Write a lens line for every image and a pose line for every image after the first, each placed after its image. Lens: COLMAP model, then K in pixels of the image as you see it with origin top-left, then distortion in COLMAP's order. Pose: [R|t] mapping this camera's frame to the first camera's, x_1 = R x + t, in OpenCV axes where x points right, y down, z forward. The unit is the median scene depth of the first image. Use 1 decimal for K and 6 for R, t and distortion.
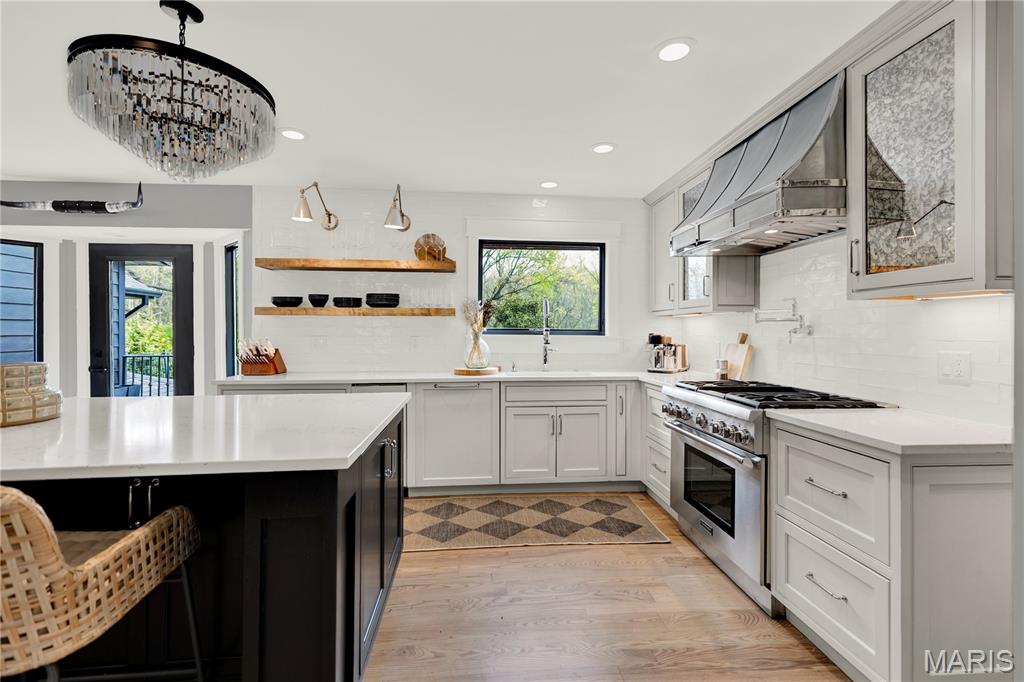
lens RADIAL K [[466.7, 0, 516.2], [0, 466.7, 330.3], [0, 0, 1]] dist [0.003602, 0.001124]
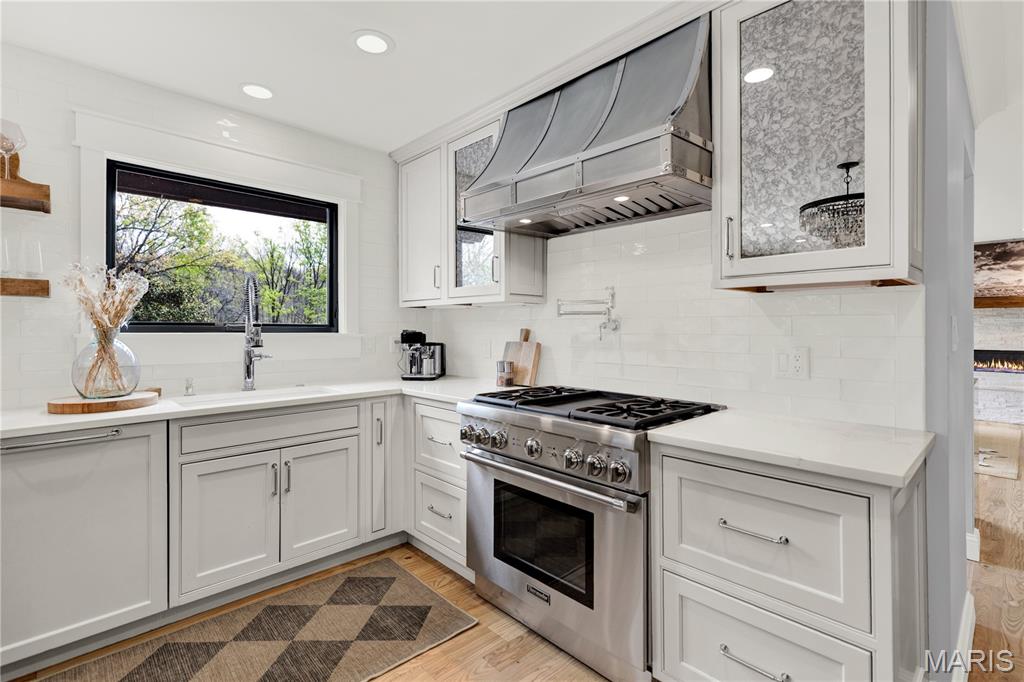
lens RADIAL K [[467.6, 0, 507.5], [0, 467.6, 328.6], [0, 0, 1]] dist [0.005993, 0.000584]
pose [[0.787894, -0.001928, 0.615808, -0.065490], [-0.000422, 0.999993, 0.003671, 0.002866], [-0.615811, -0.003152, 0.787888, 0.364220]]
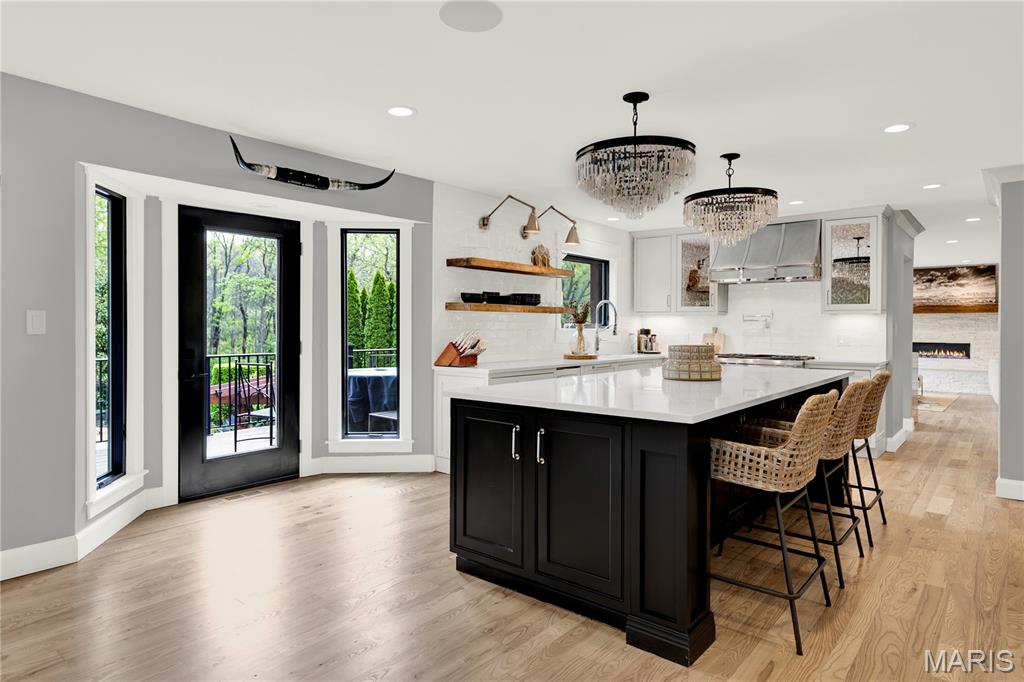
lens RADIAL K [[621.2, 0, 512.0], [0, 621.2, 341.0], [0, 0, 1]] dist [0.000648, 0.000152]
pose [[0.695884, -0.016614, 0.717962, -1.801622], [-0.006320, 0.999552, 0.029255, -0.005789], [-0.718126, -0.024895, 0.695467, -0.079242]]
